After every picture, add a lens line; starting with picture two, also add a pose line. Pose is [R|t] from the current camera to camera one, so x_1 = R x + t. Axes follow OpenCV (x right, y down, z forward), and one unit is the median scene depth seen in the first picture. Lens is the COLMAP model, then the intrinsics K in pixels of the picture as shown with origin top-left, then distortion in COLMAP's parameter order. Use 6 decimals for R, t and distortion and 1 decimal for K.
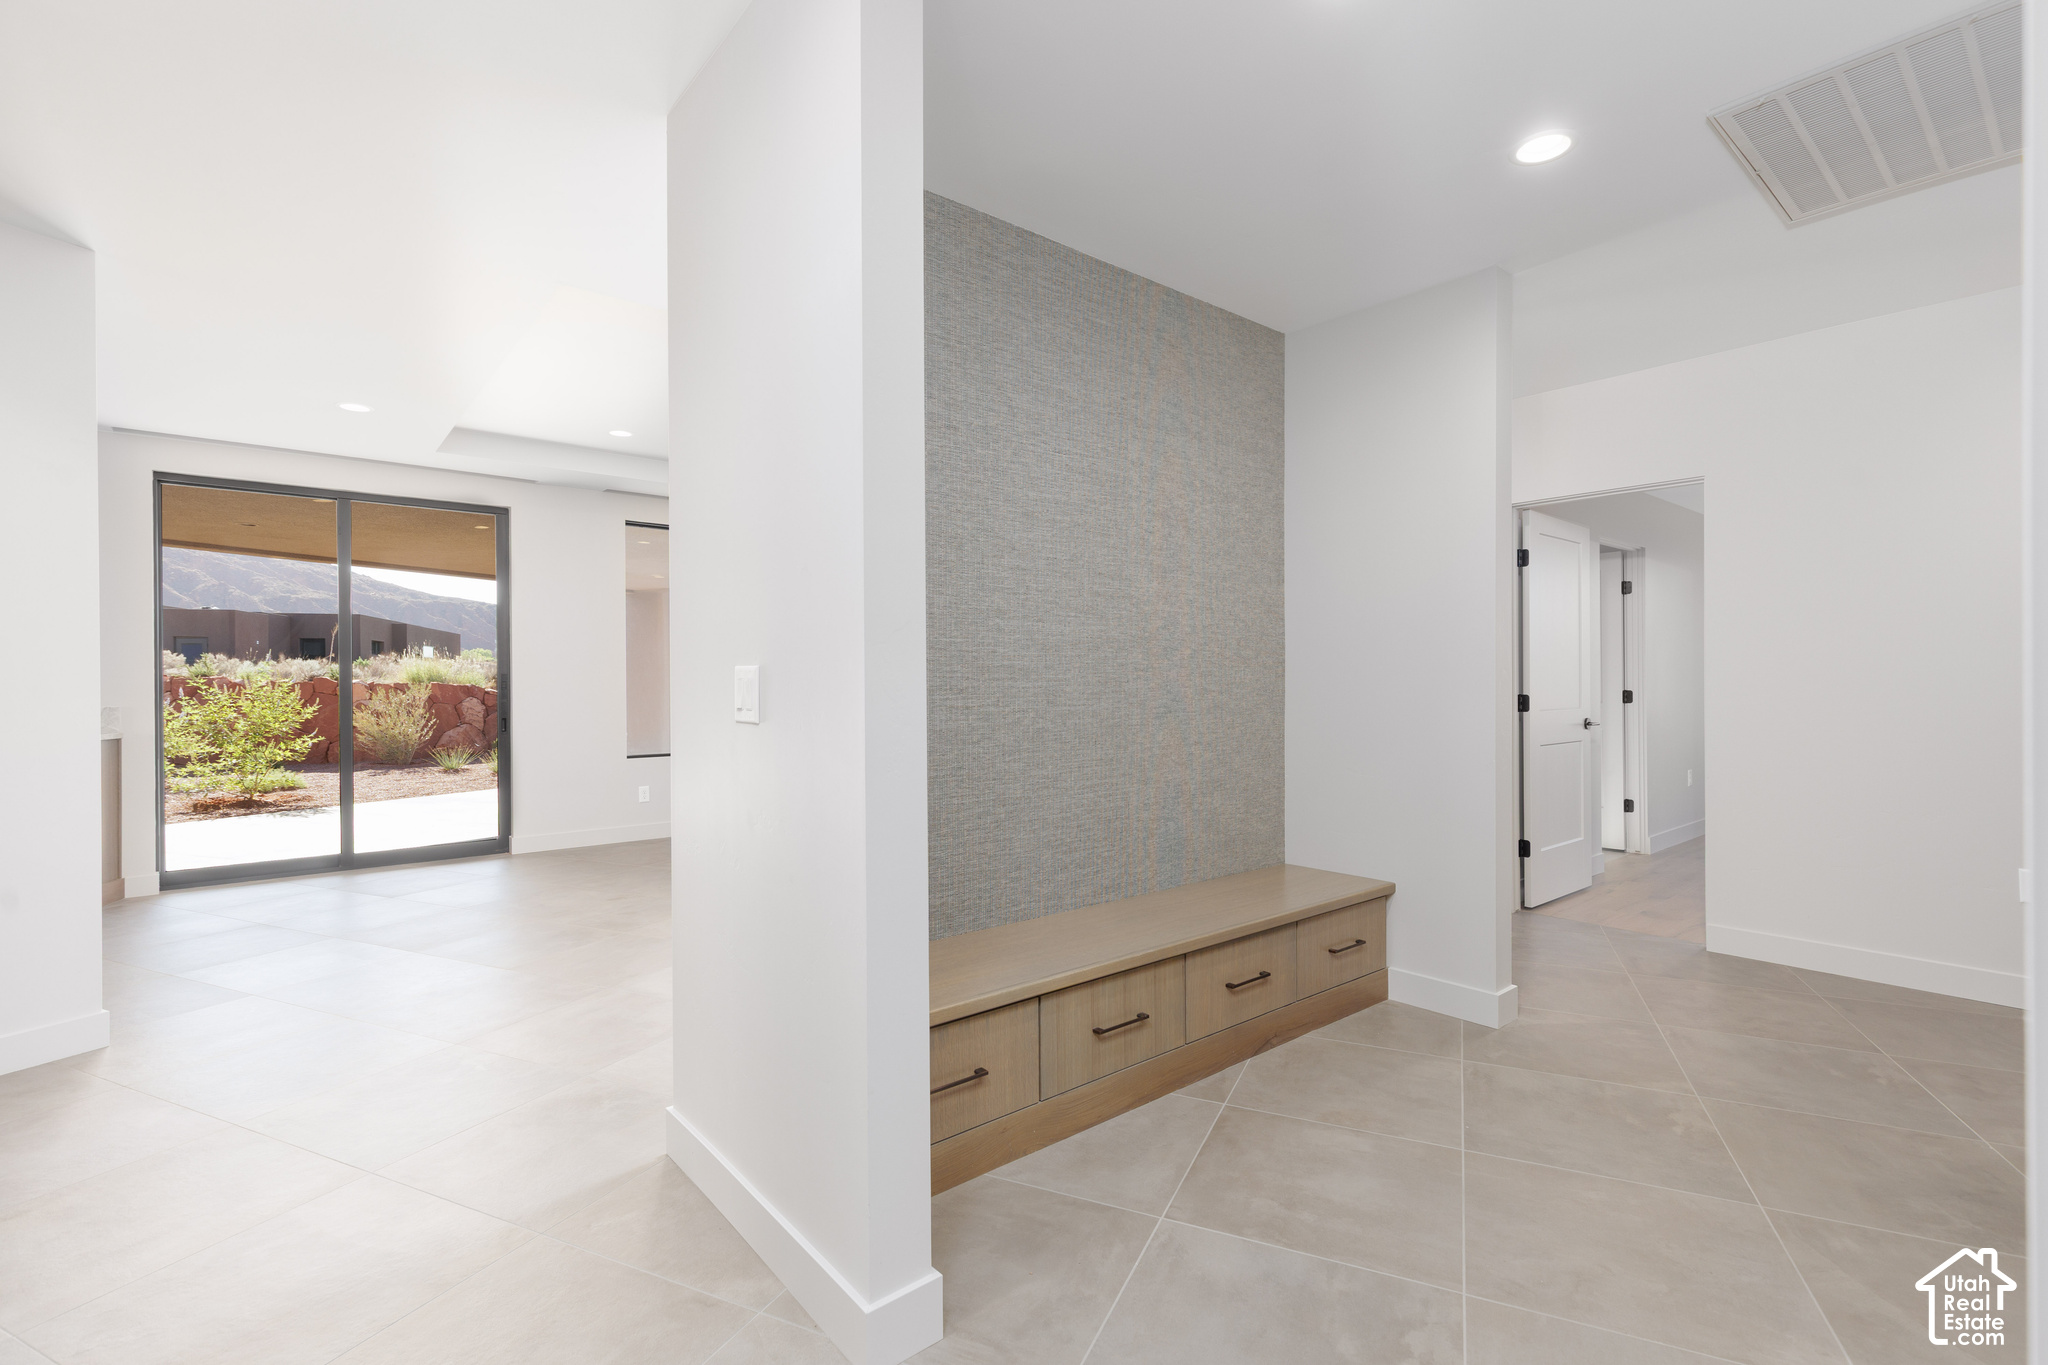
lens RADIAL K [[908.2, 0, 1031.5], [0, 908.2, 682.9], [0, 0, 1]] dist [0.012735, 0.000647]
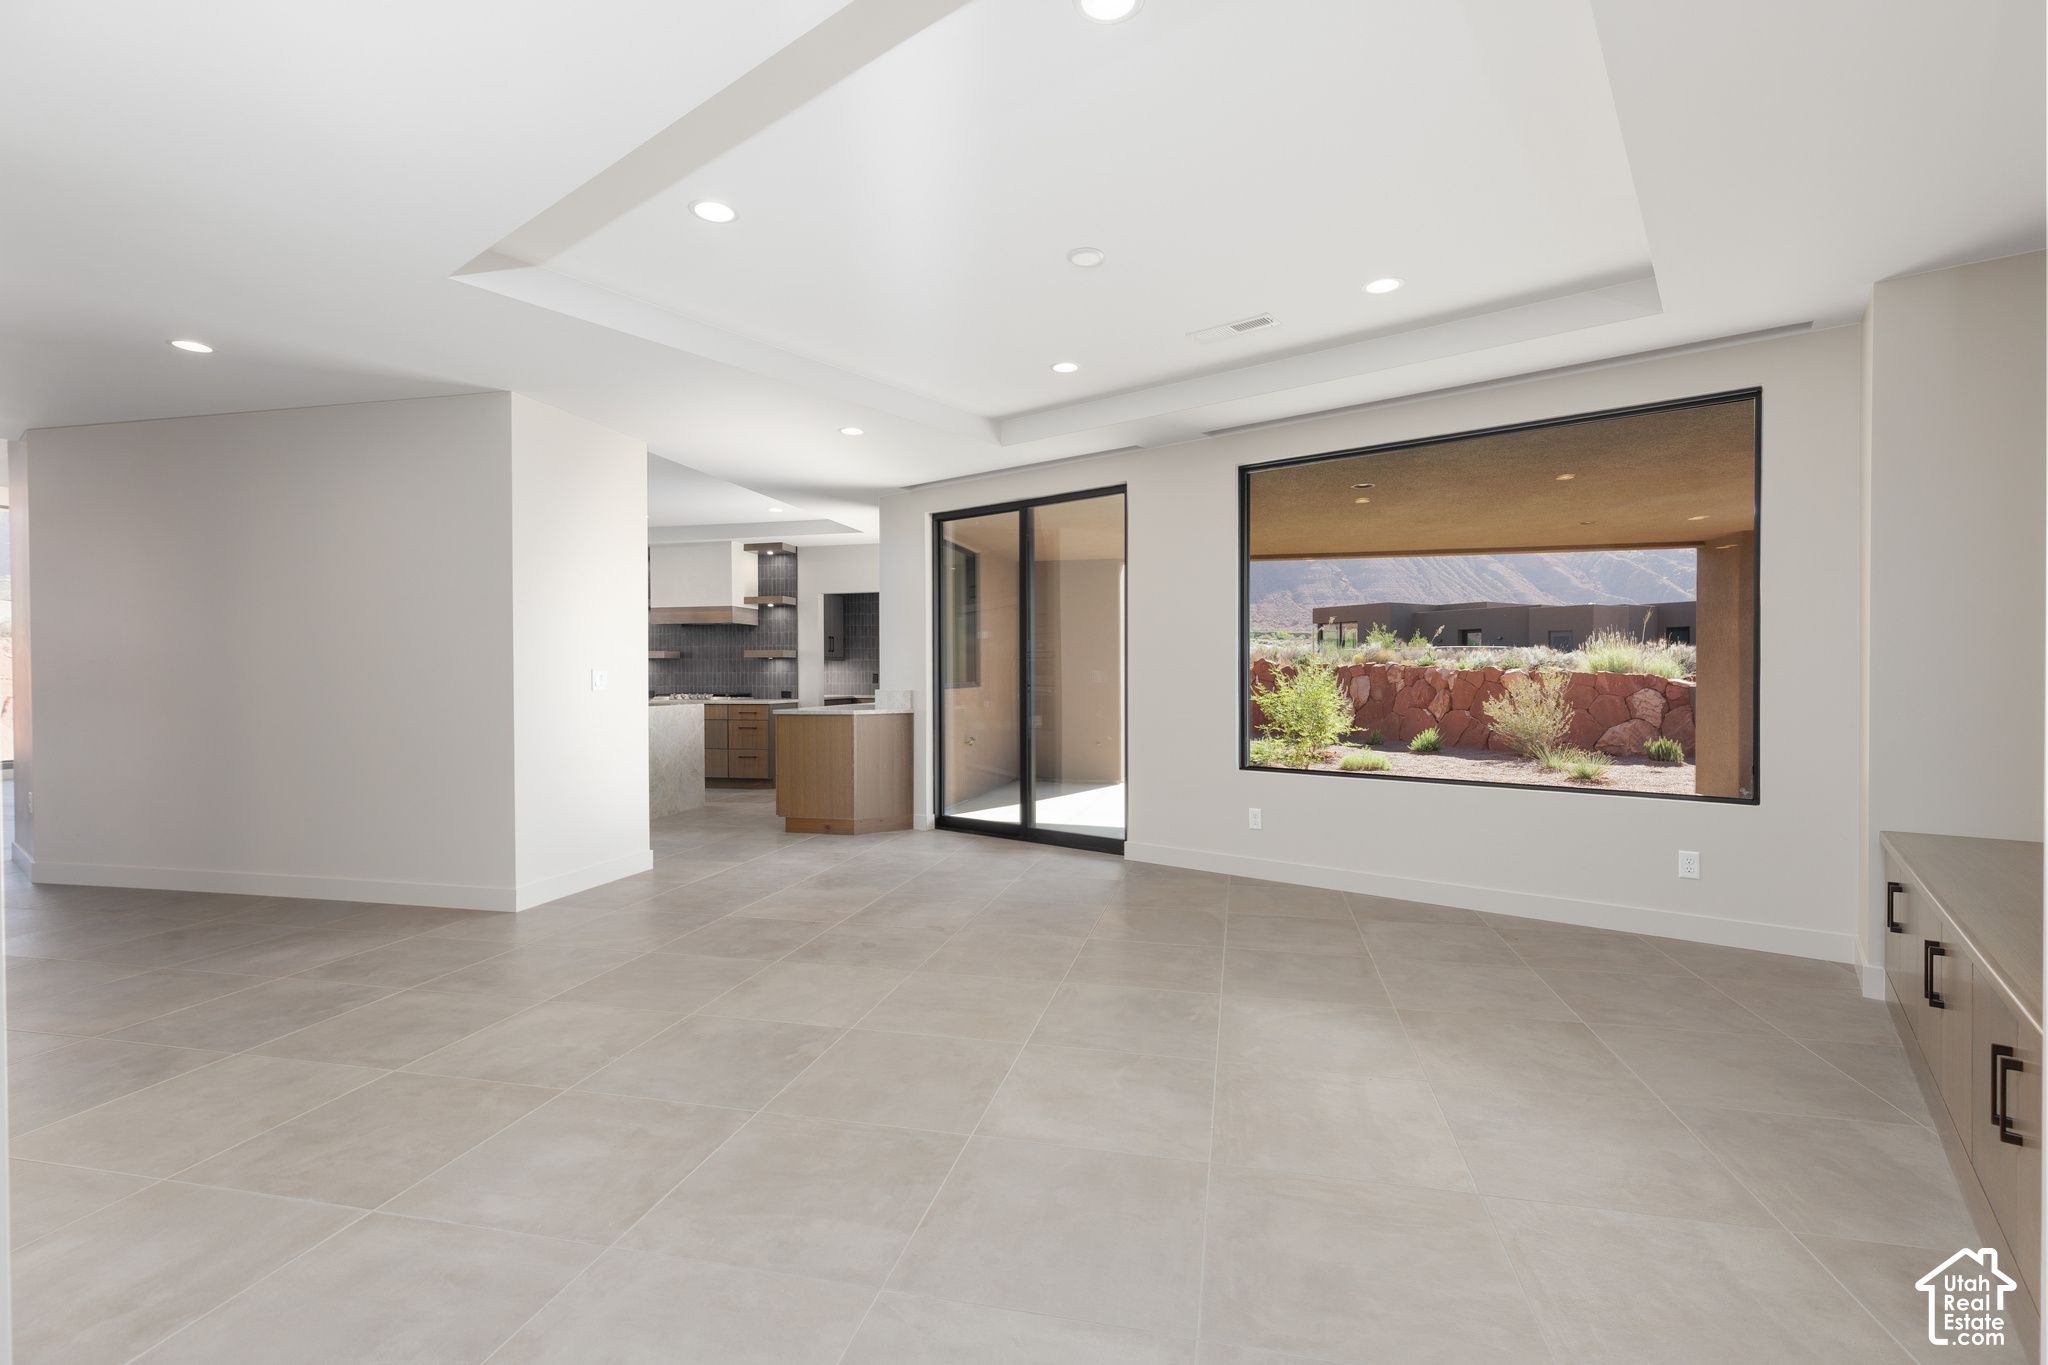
lens RADIAL K [[908.2, 0, 1021.2], [0, 908.2, 681.4], [0, 0, 1]] dist [0.012735, 0.000647]
pose [[0.204203, 0.011011, -0.978867, 0.673508], [-0.000384, 0.999938, 0.011167, -0.003367], [0.978929, -0.001904, 0.204194, 1.583865]]
